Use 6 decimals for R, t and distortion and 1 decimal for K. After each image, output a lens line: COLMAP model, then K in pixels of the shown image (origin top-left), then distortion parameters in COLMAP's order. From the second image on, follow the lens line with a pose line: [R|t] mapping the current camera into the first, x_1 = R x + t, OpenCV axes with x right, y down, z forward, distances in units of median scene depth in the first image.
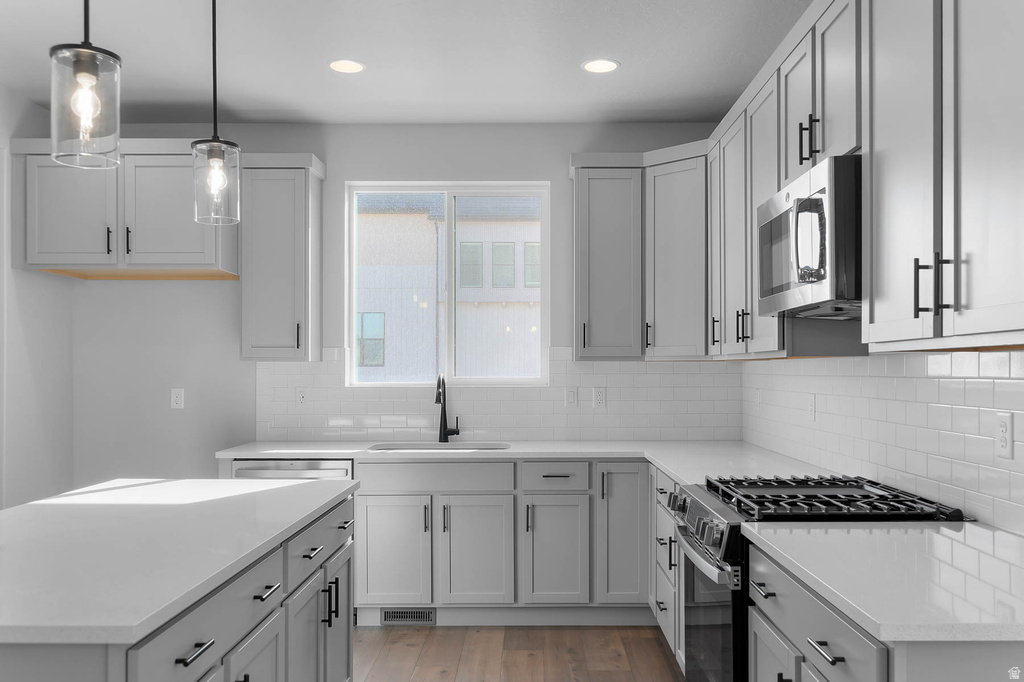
lens RADIAL K [[886.0, 0, 512.1], [0, 886.0, 343.9], [0, 0, 1]] dist [-0.008325, -0.011187]
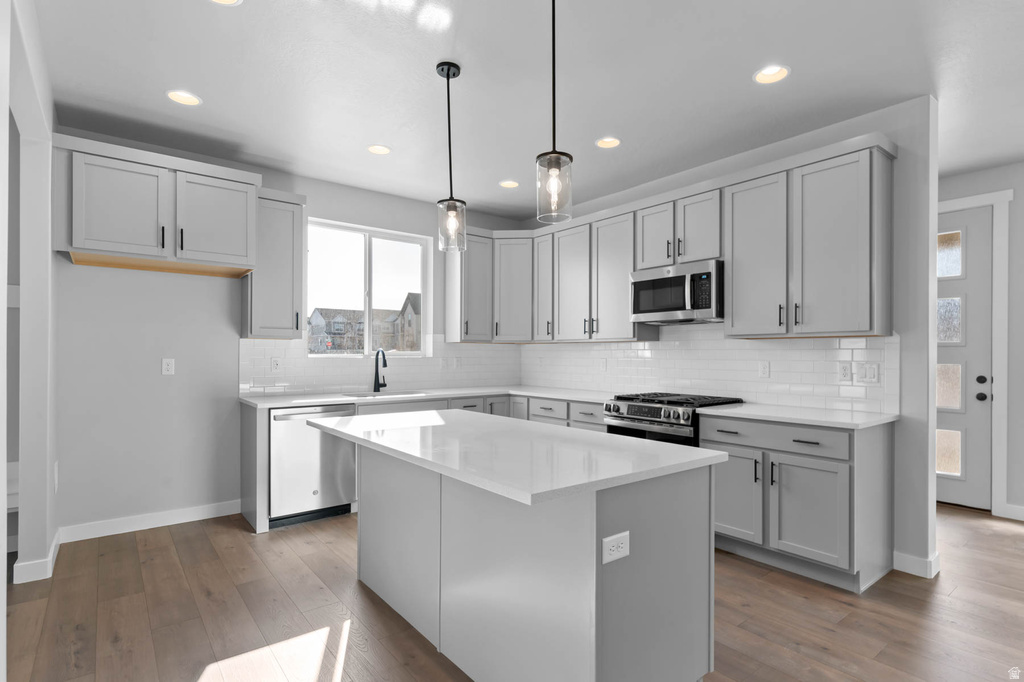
lens RADIAL K [[537.4, 0, 511.5], [0, 537.4, 344.5], [0, 0, 1]] dist [0.014603, 0.000496]
pose [[0.766206, 0.015619, 0.642405, -0.551823], [-0.022790, 0.999736, 0.002876, 0.018620], [-0.642191, -0.016844, 0.766360, 0.108337]]
